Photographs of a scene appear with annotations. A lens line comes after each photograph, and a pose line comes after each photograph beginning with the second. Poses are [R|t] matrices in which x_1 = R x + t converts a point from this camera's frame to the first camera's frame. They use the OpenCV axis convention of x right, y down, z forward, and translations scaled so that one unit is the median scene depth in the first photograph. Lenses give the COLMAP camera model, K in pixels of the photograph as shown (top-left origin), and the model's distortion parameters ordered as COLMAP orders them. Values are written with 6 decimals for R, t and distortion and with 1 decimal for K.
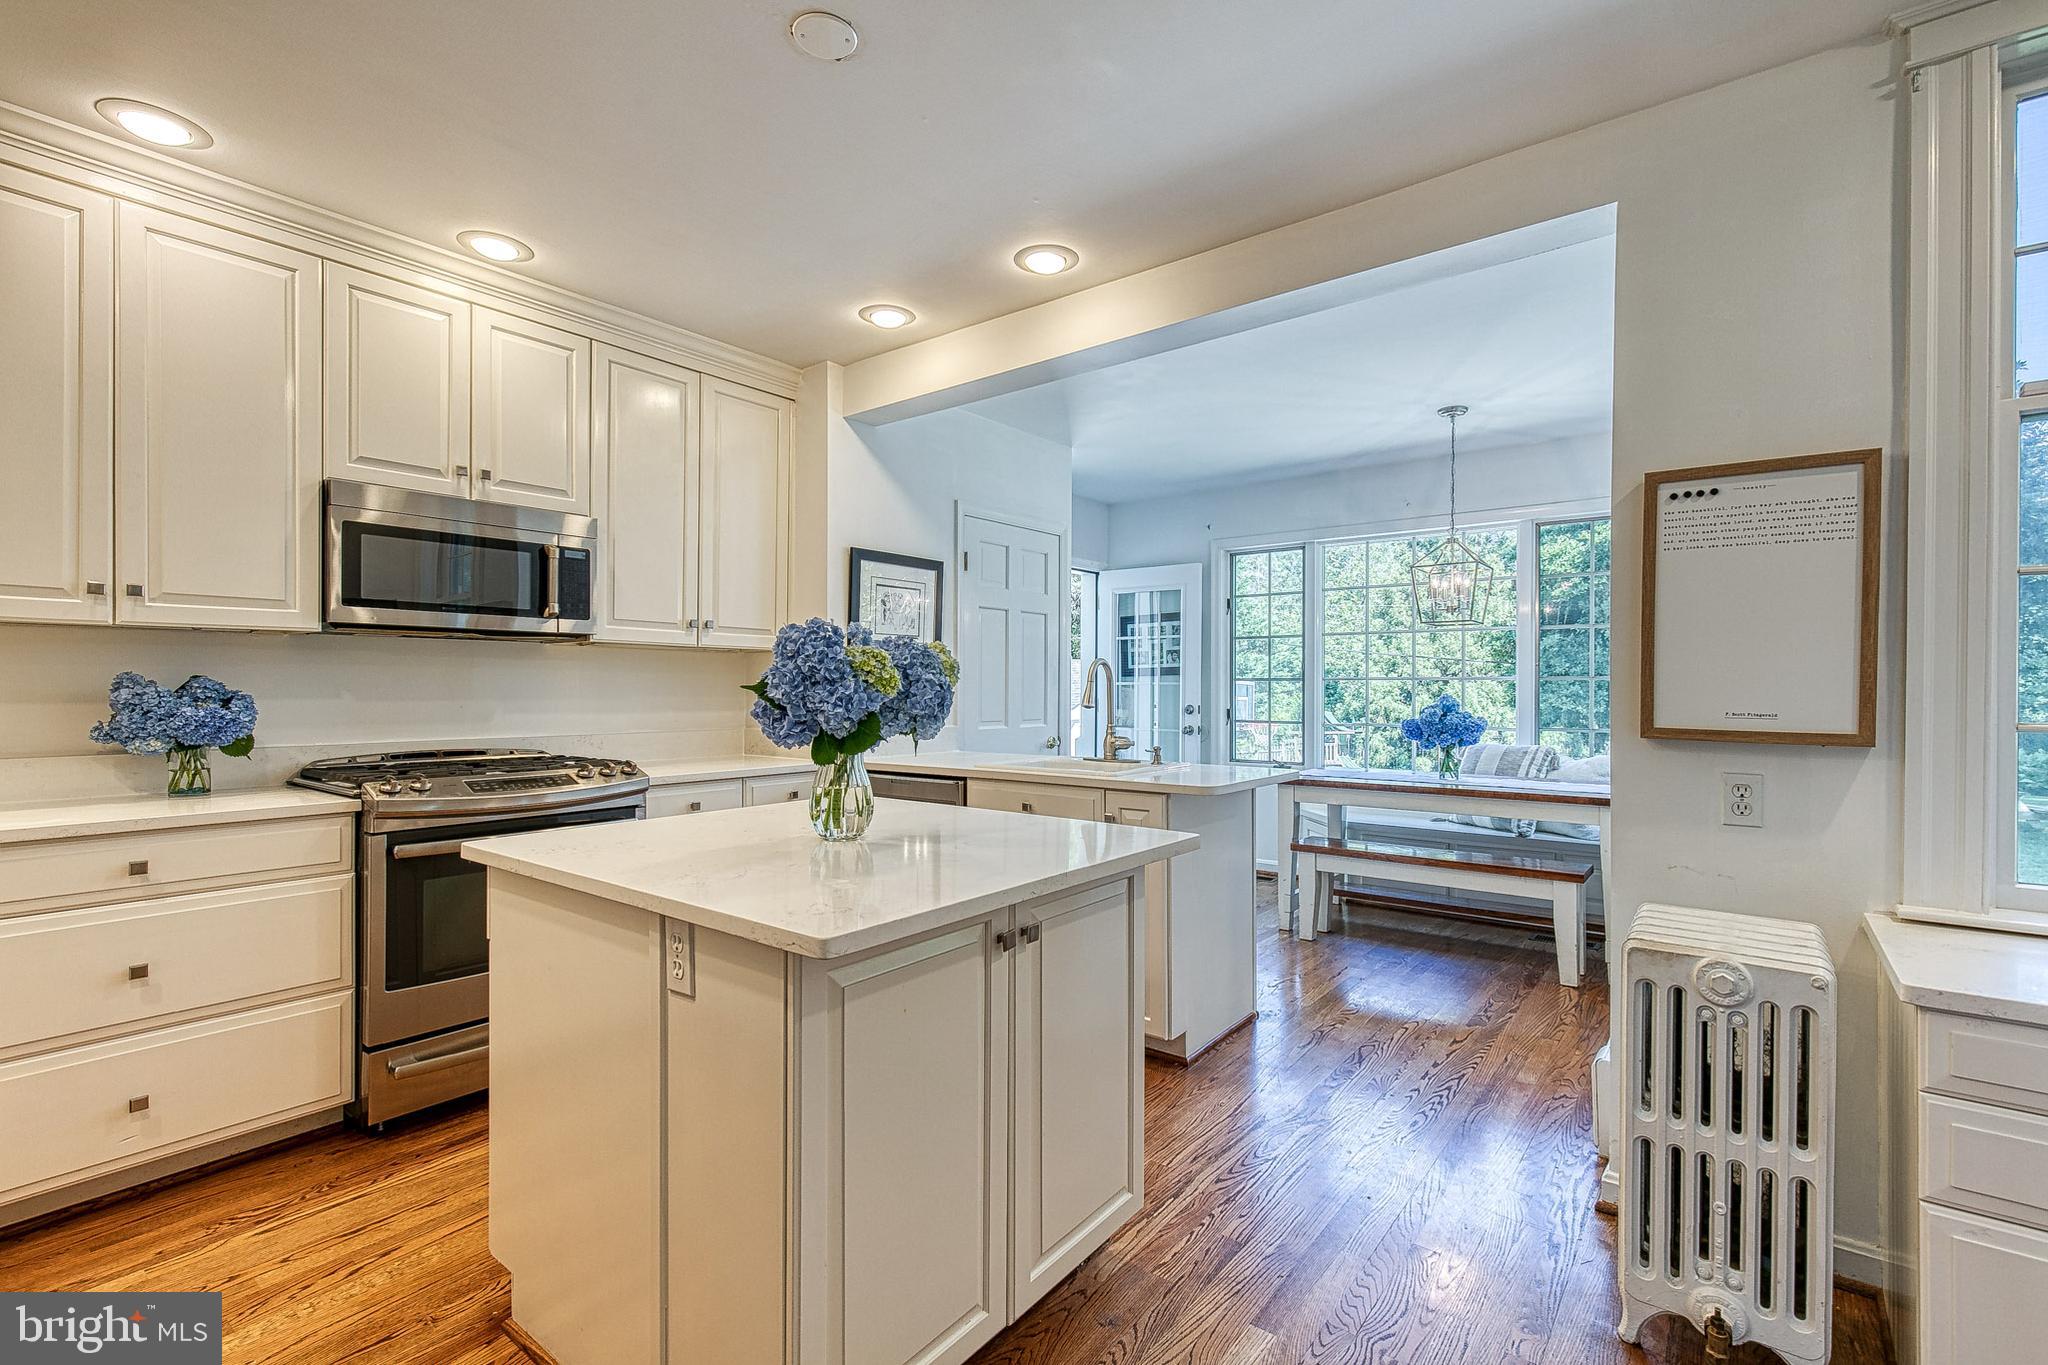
lens RADIAL K [[920.4, 0, 1040.6], [0, 920.4, 686.8], [0, 0, 1]] dist [0.006710, -0.000706]
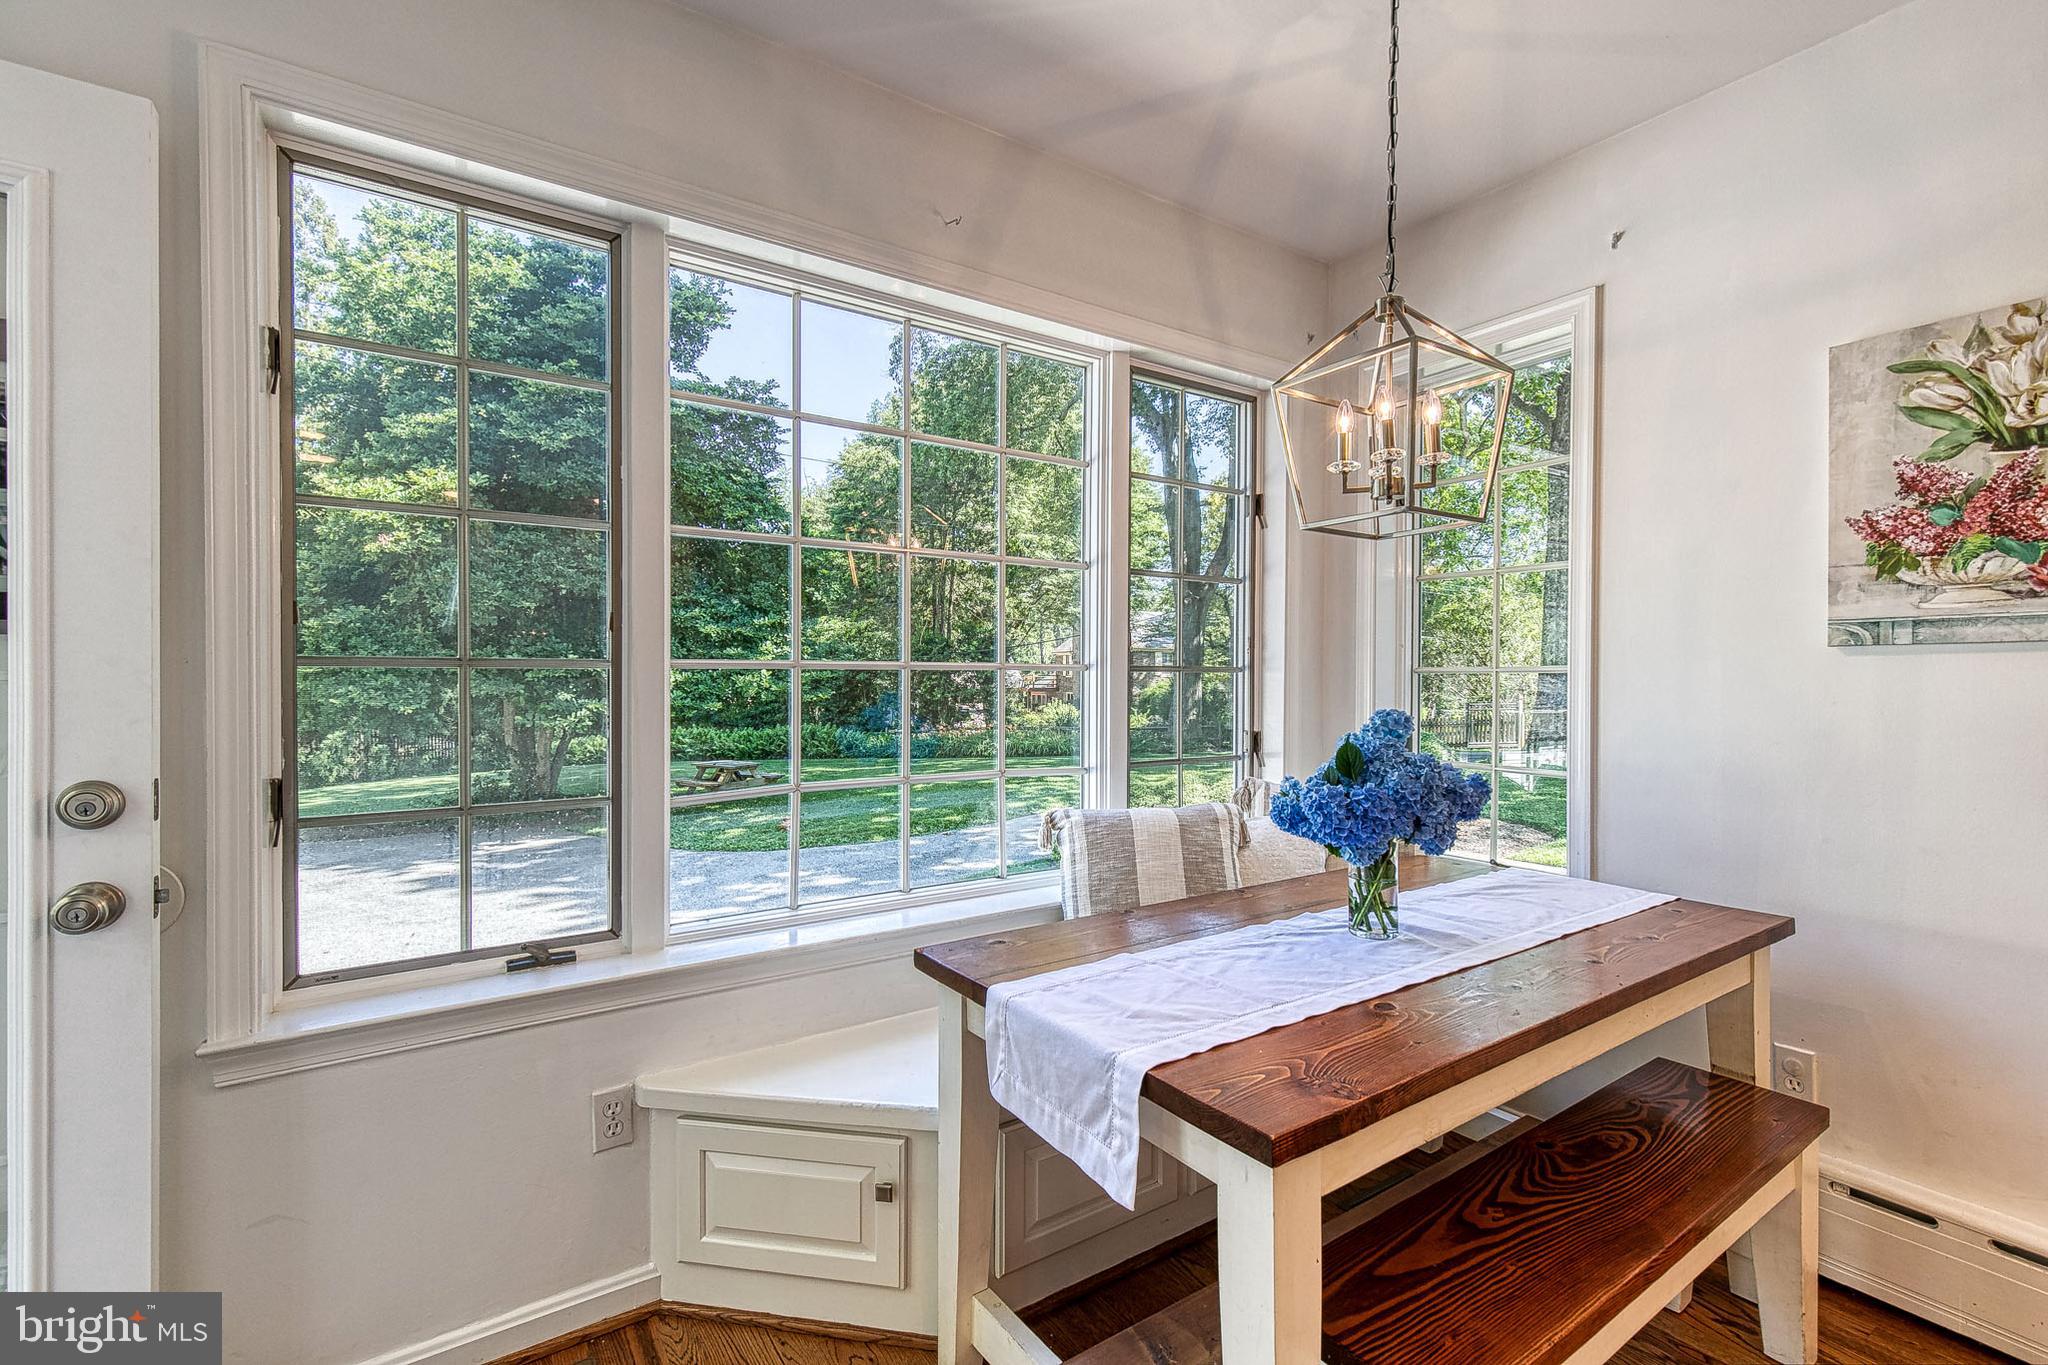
lens RADIAL K [[915.1, 0, 1041.3], [0, 915.1, 689.9], [0, 0, 1]] dist [0.000803, -0.000117]
pose [[0.292338, -0.013744, 0.956216, 0.046814], [-0.003152, 0.999877, 0.015336, -0.006543], [-0.956310, -0.007497, 0.292258, 1.157796]]
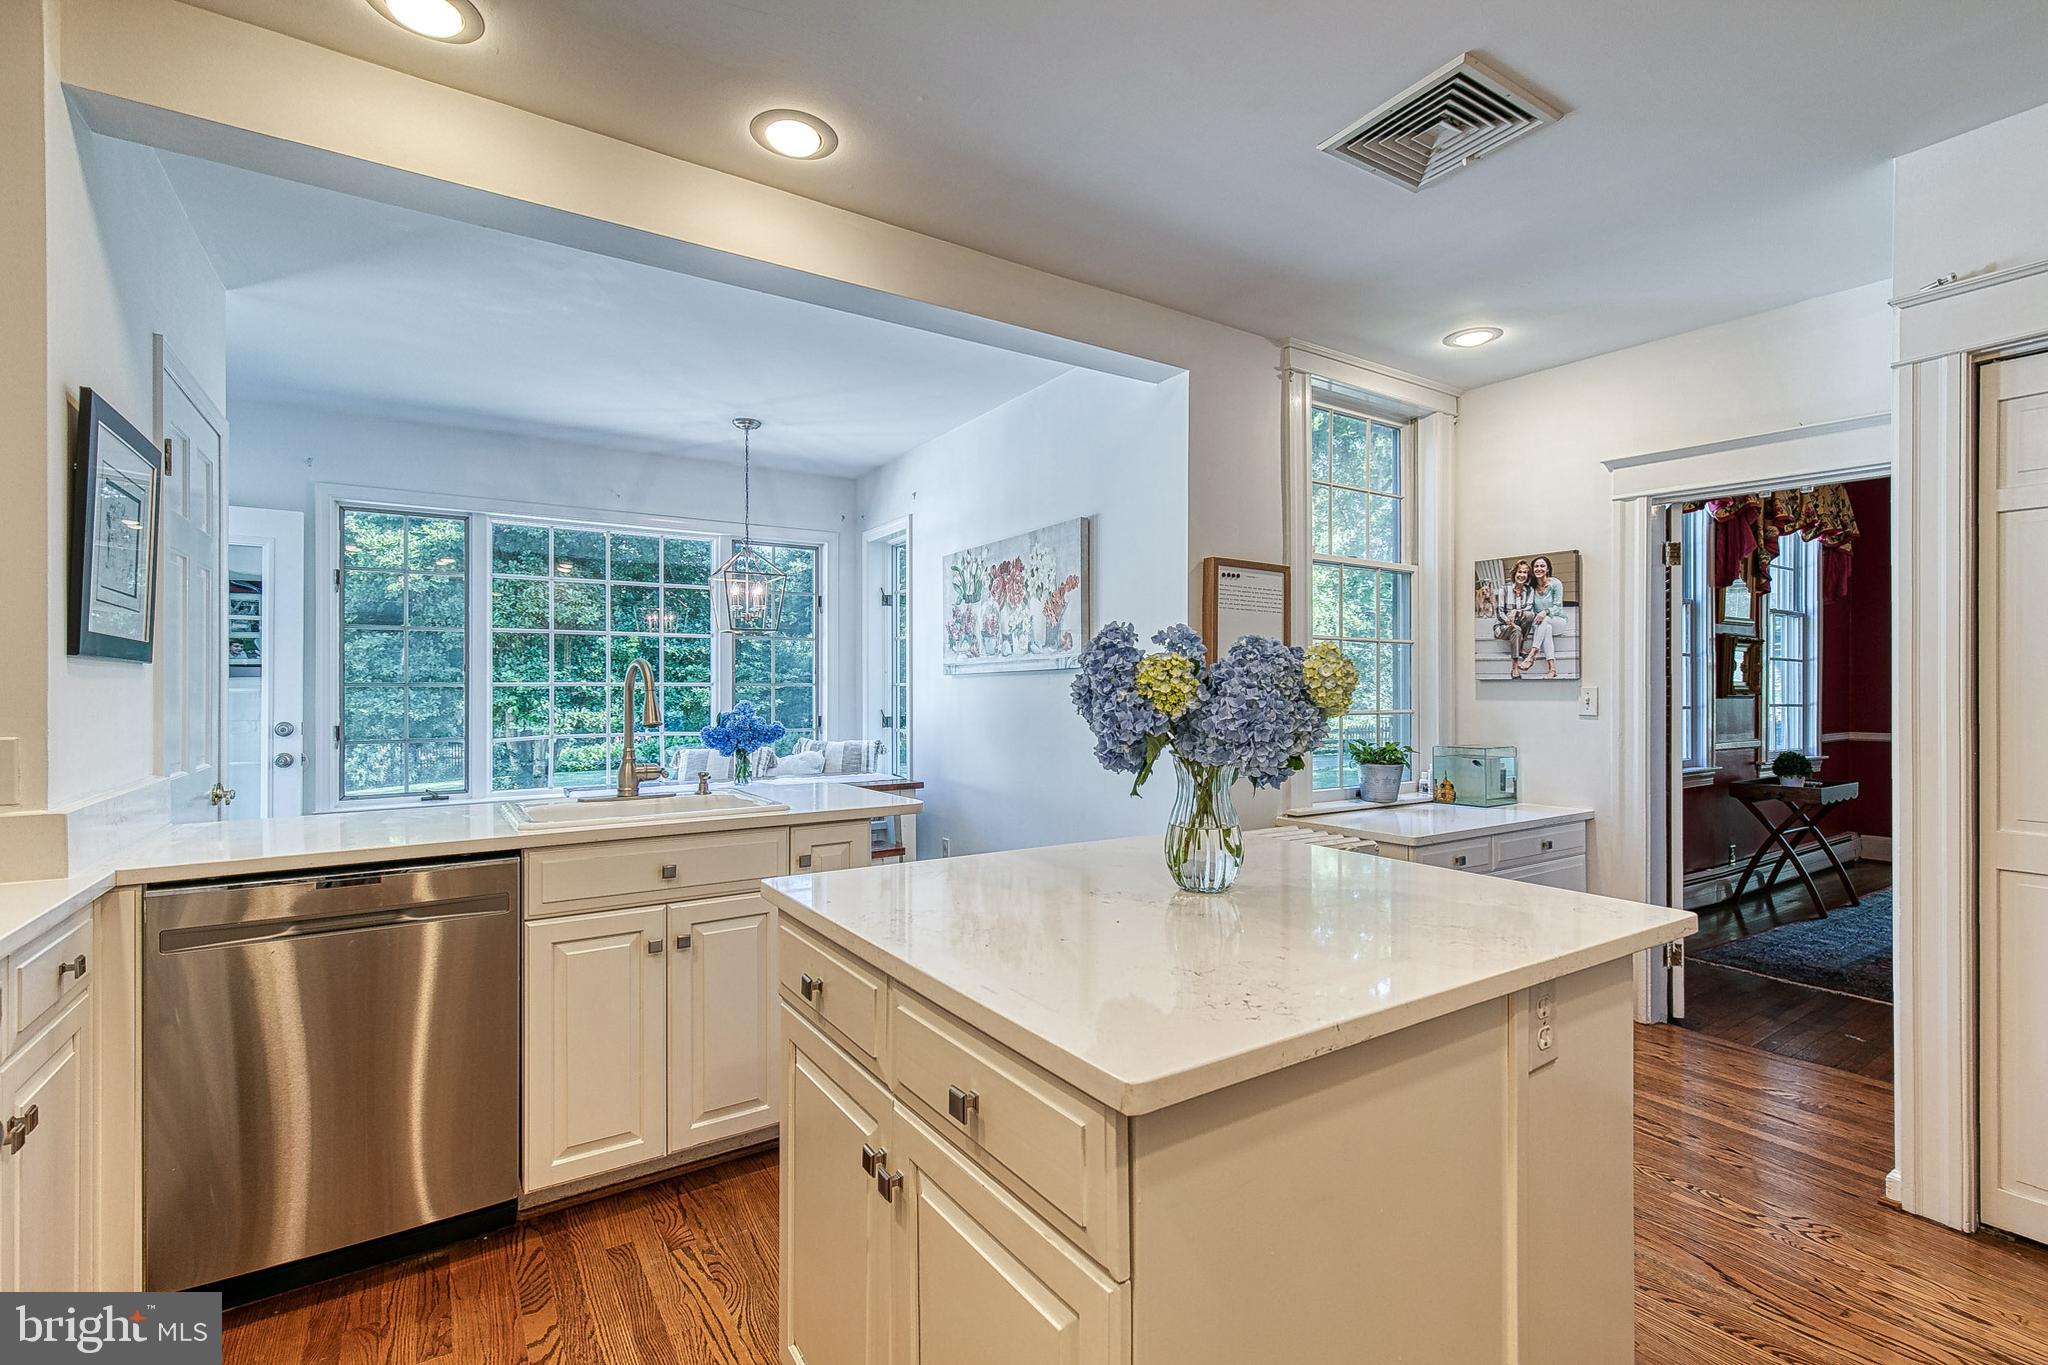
lens RADIAL K [[920.4, 0, 1040.6], [0, 920.4, 686.8], [0, 0, 1]] dist [0.006710, -0.000706]
pose [[0.317051, -0.000778, 0.948408, -0.471894], [0.002327, 0.999997, 0.000042, -0.007539], [-0.948406, 0.002194, 0.317052, 0.413659]]
